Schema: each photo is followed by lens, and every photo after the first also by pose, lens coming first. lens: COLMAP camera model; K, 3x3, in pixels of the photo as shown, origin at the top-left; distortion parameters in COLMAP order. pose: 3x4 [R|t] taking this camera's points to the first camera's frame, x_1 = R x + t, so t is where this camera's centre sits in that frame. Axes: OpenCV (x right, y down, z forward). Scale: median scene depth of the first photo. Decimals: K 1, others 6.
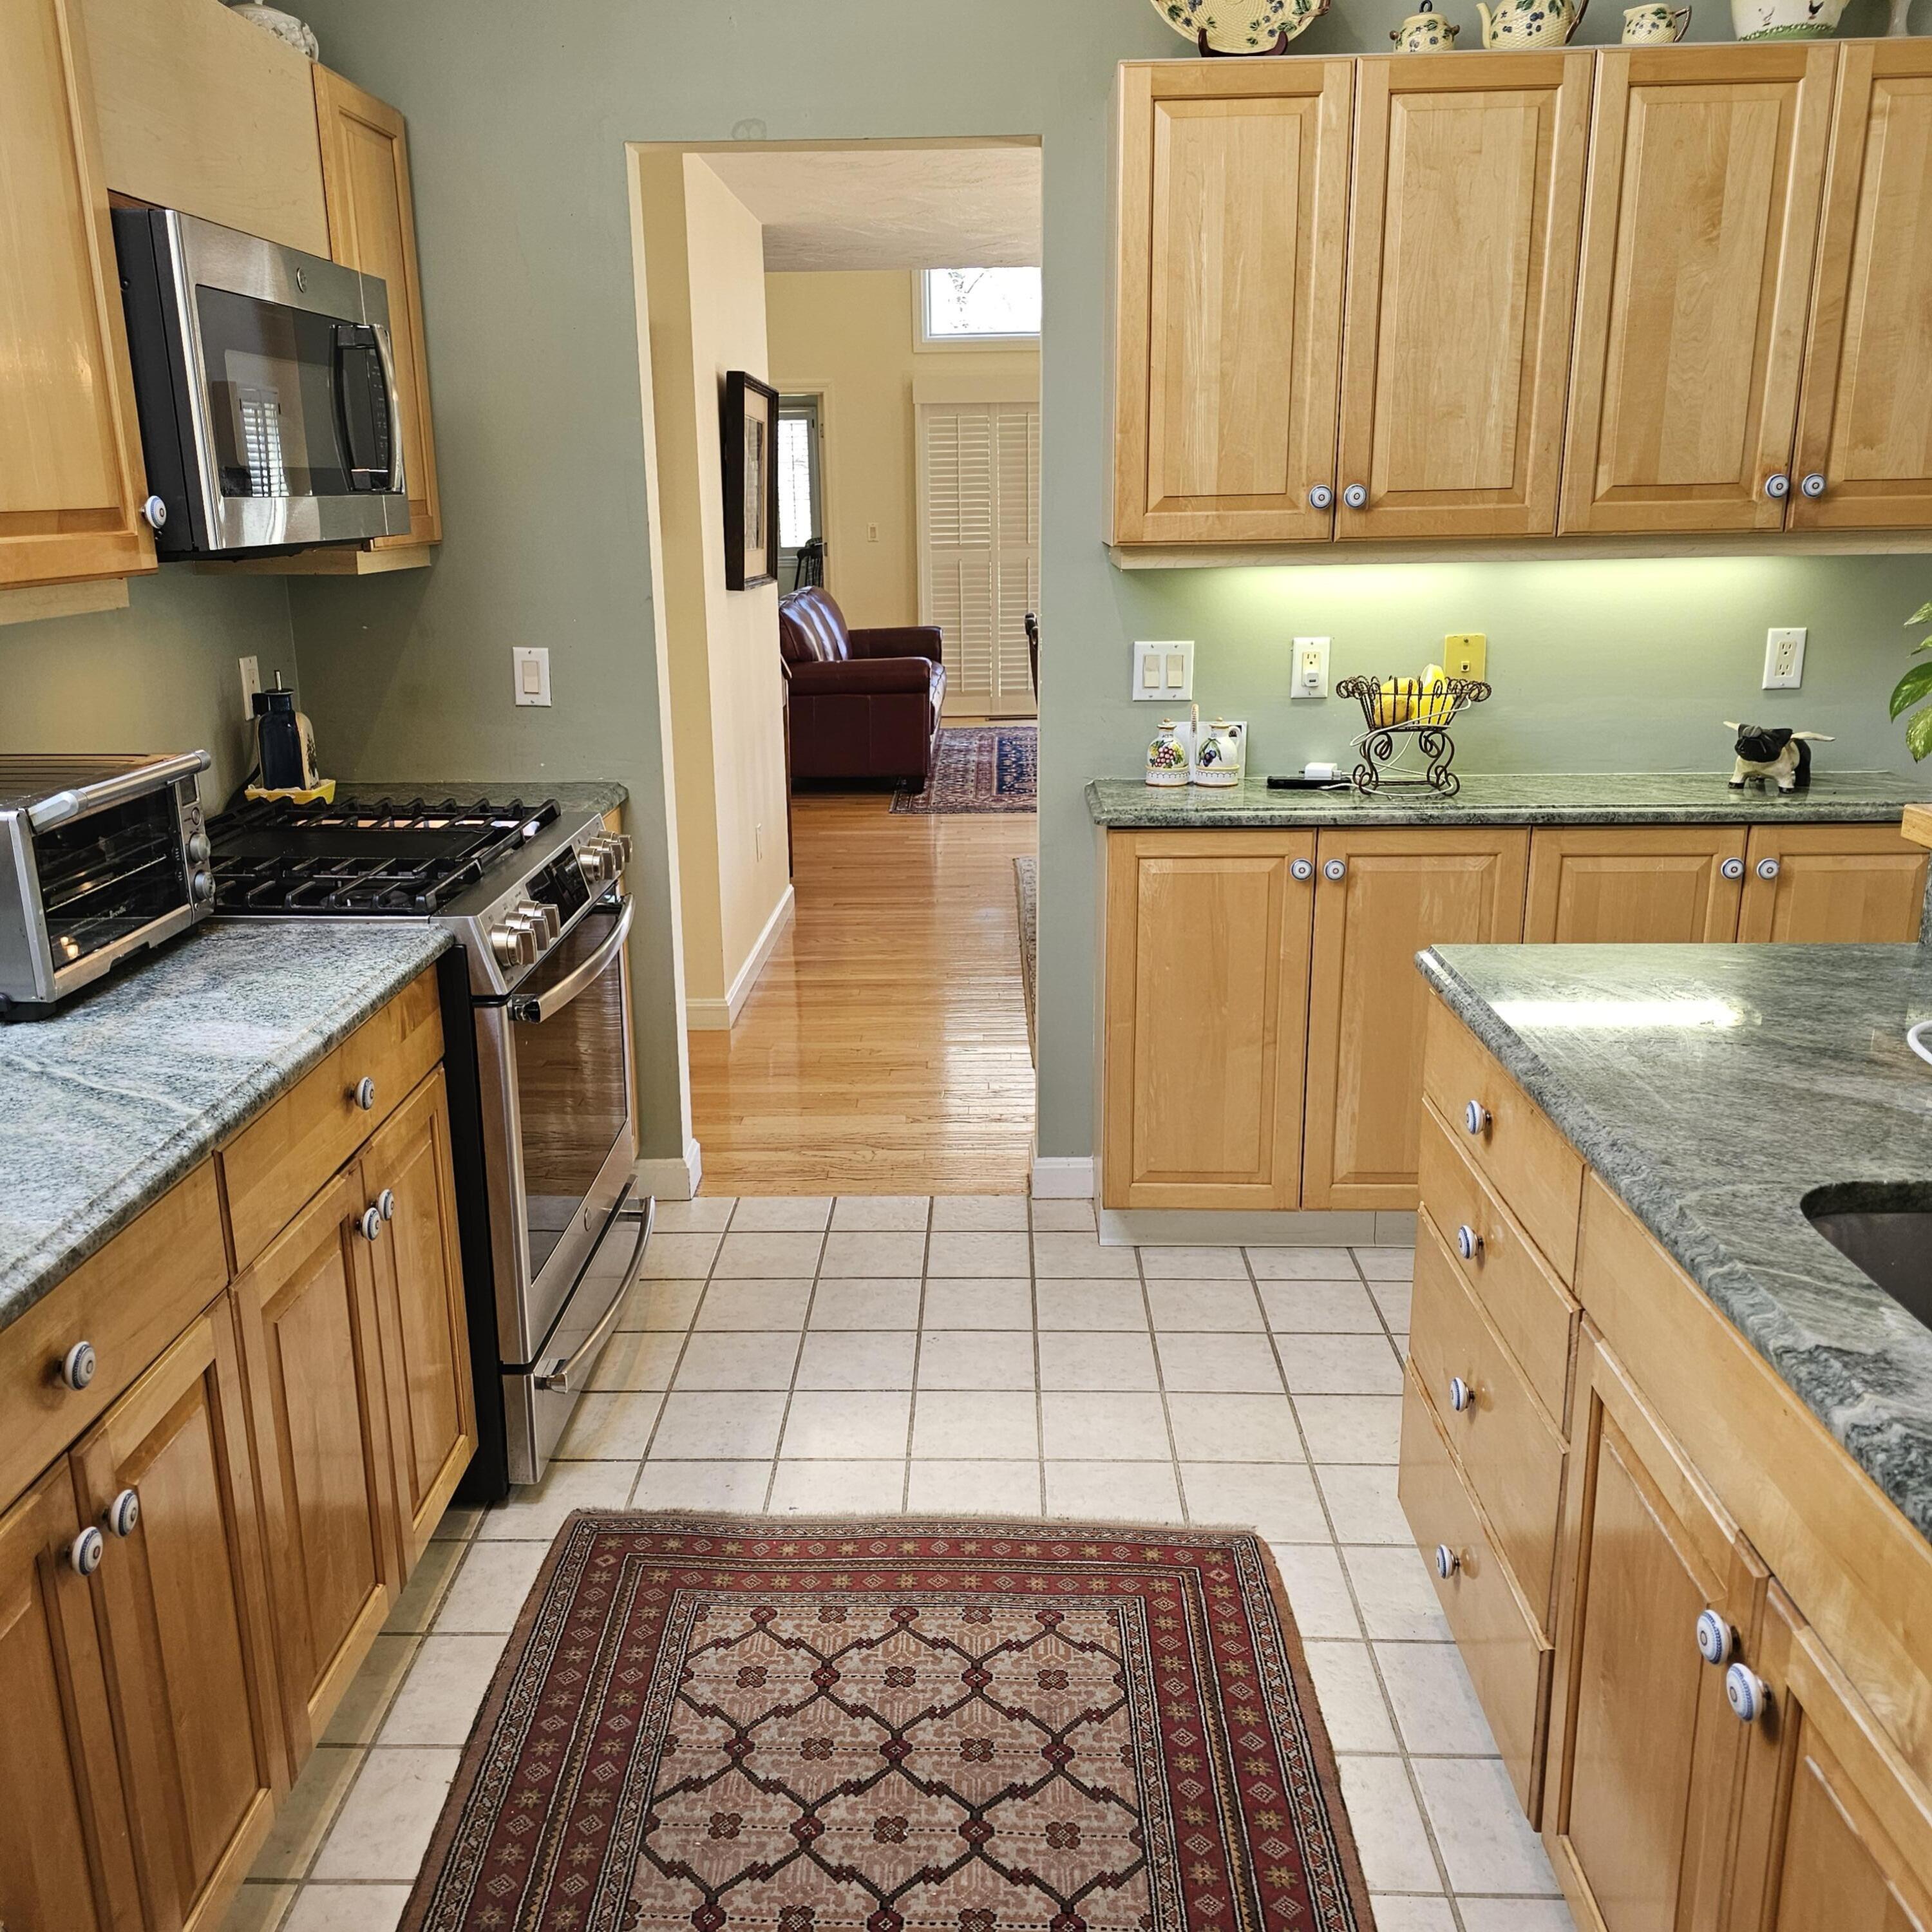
lens RADIAL K [[1676.3, 0, 956.6], [0, 1676.3, 920.2], [0, 0, 1]] dist [0.067031, -0.075430]
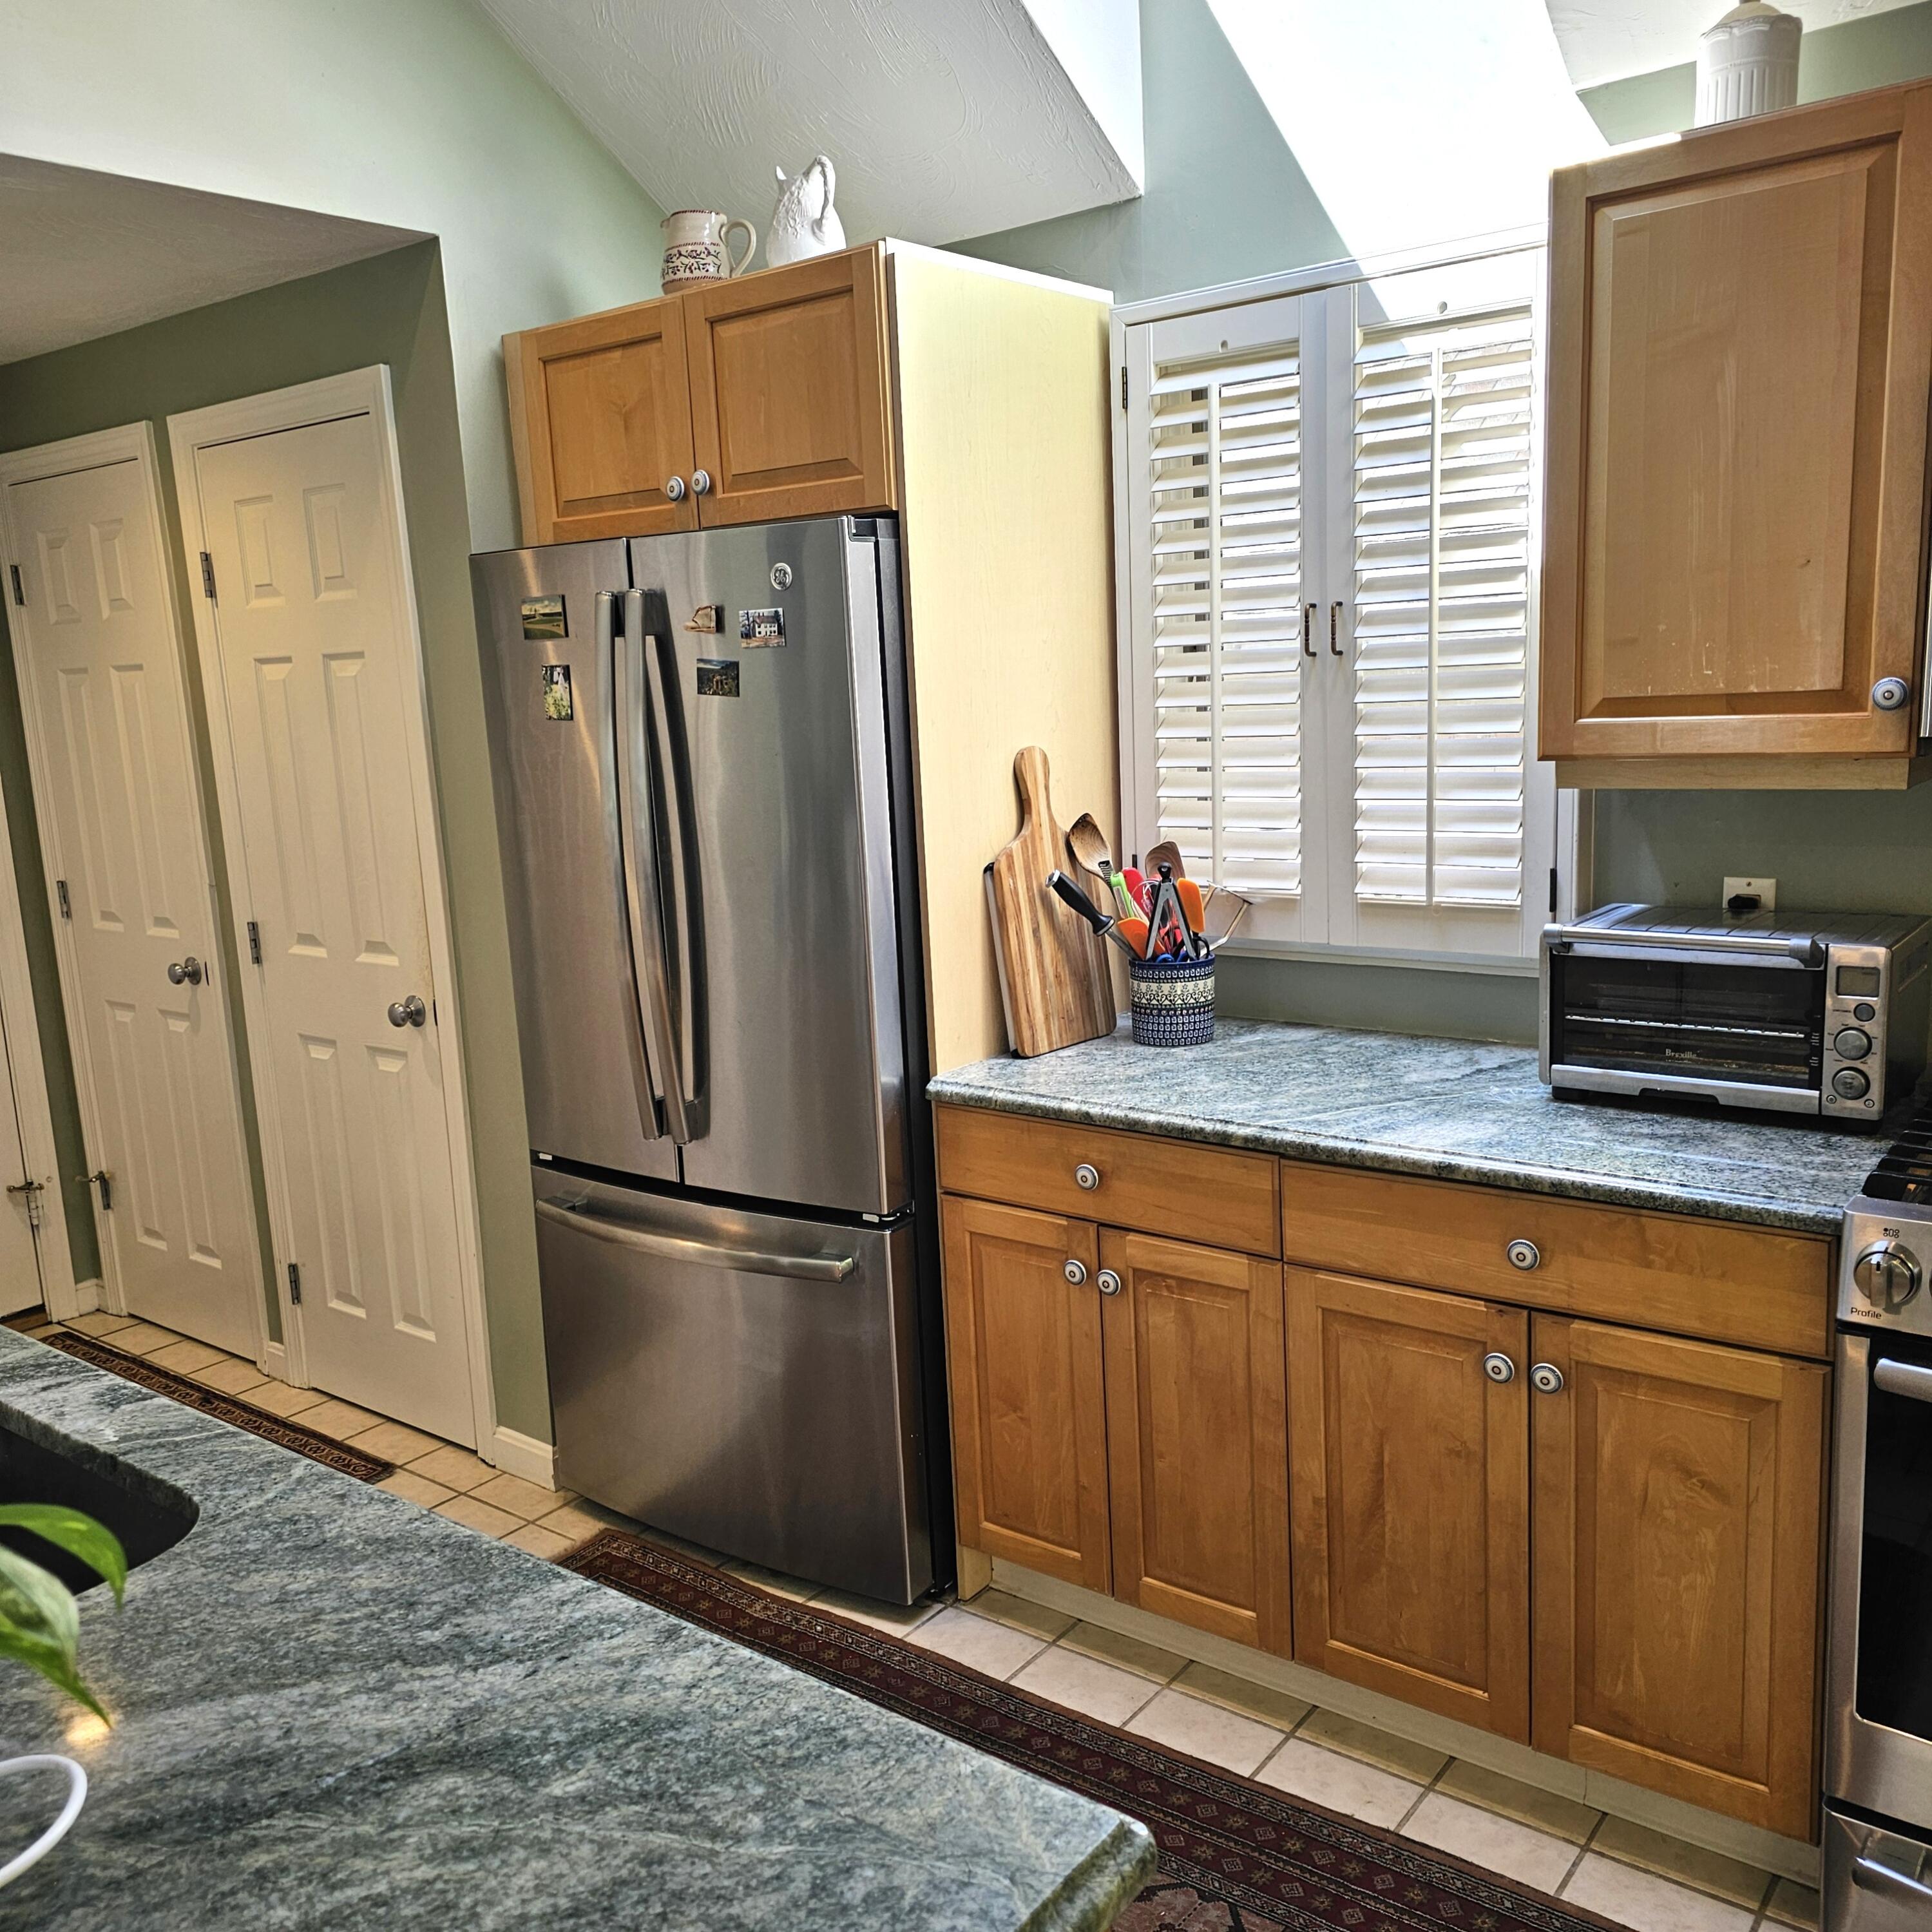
lens RADIAL K [[1747.2, 0, 966.0], [0, 1747.2, 966.0], [0, 0, 1]] dist [0.052047, -0.051255]
pose [[-0.584811, 0.183213, -0.790208, 0.439325], [-0.148515, 0.933509, 0.326350, -0.238407], [0.797458, 0.308211, -0.518716, 0.794511]]
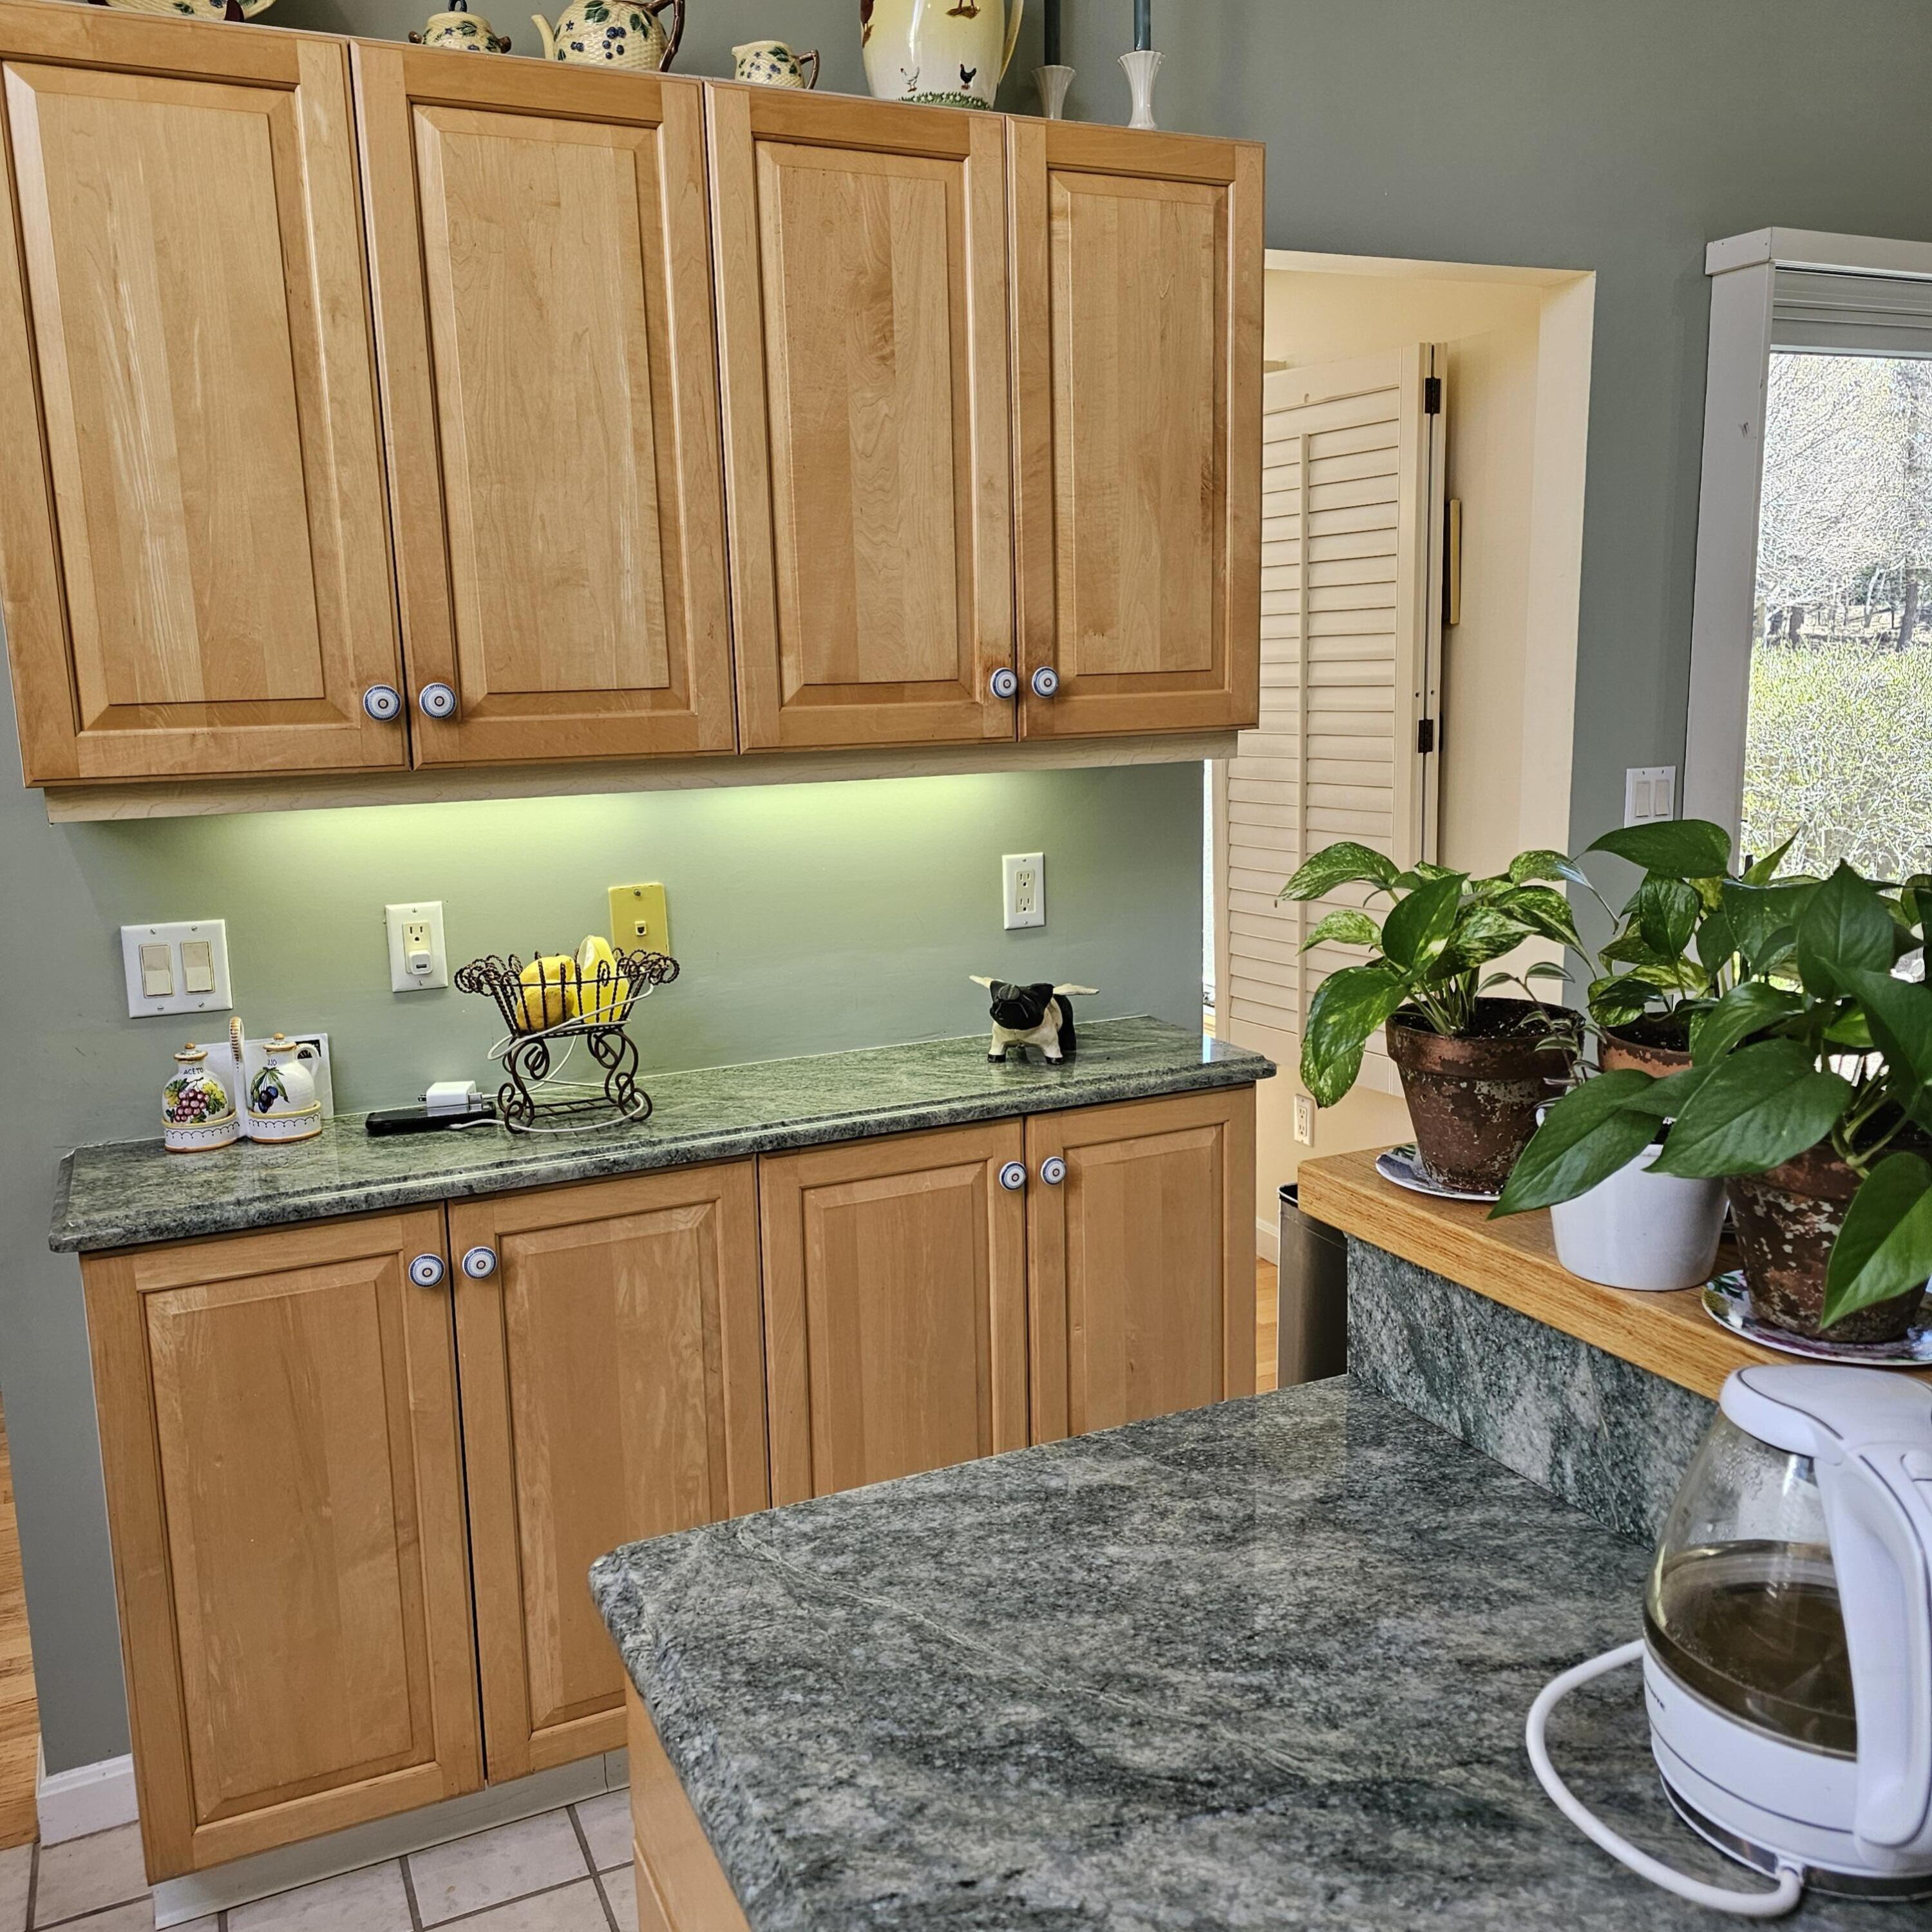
lens RADIAL K [[1691.8, 0, 1009.6], [0, 1691.8, 967.4], [0, 0, 1]] dist [0.085943, -0.116323]
pose [[0.879490, -0.093023, 0.466738, 0.110743], [0.130070, 0.990356, -0.047712, -0.087377], [-0.457799, 0.102671, 0.883108, 0.320307]]
